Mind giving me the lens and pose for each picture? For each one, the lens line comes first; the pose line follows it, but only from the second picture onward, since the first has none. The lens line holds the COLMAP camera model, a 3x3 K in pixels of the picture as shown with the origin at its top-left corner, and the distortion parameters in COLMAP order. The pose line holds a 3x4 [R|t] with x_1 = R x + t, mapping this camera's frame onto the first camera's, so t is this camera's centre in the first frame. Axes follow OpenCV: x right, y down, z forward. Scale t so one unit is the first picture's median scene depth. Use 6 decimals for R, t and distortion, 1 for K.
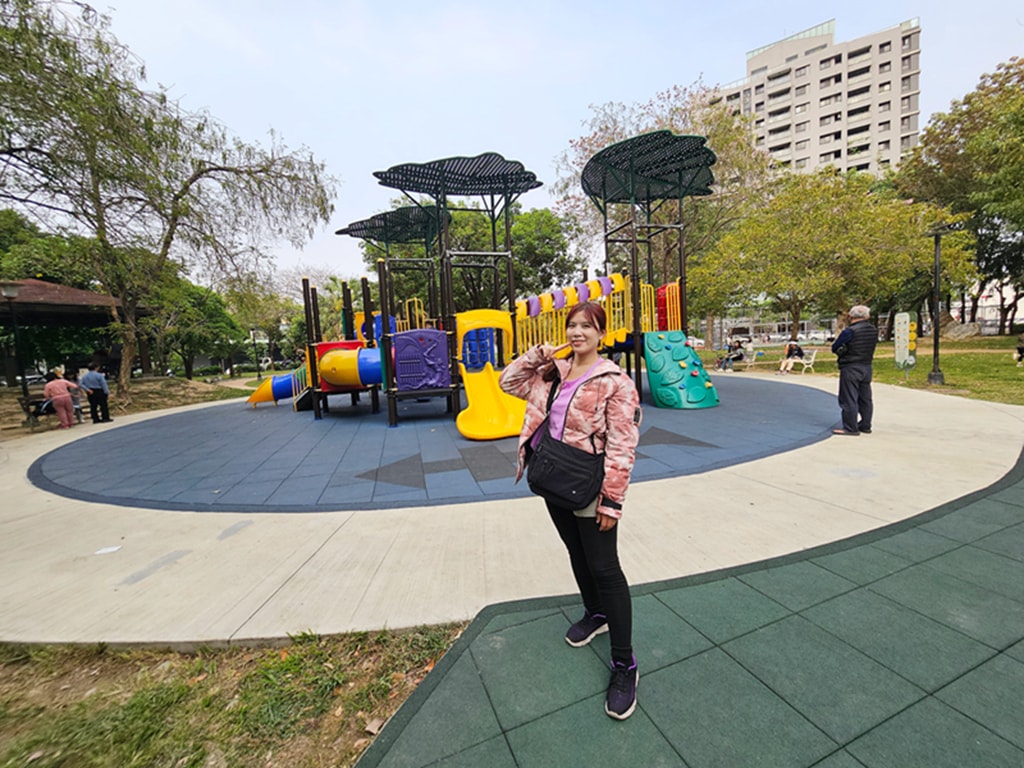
lens RADIAL K [[422.3, 0, 511.5], [0, 422.3, 384.5], [0, 0, 1]] dist [0.000601, -0.000723]
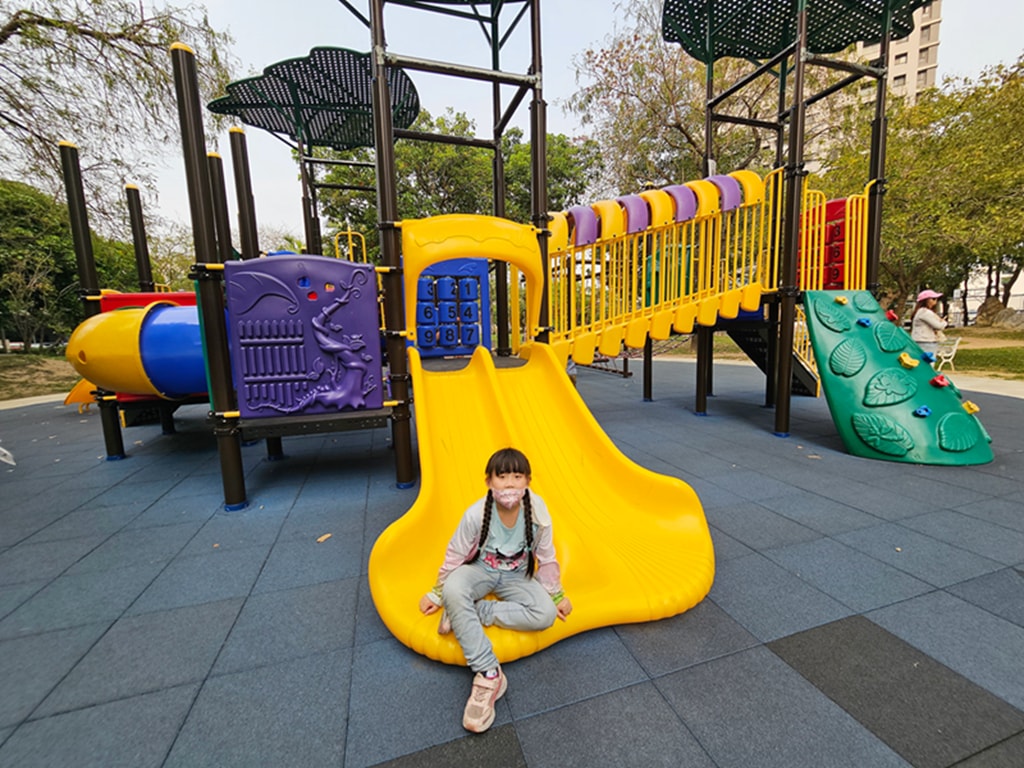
lens RADIAL K [[422.3, 0, 513.1], [0, 422.3, 382.2], [0, 0, 1]] dist [0.000601, -0.000723]
pose [[0.998871, 0.019114, 0.043488, -0.038242], [-0.020765, 0.999068, 0.037829, -0.031622], [-0.042725, -0.038689, 0.998337, 0.542311]]
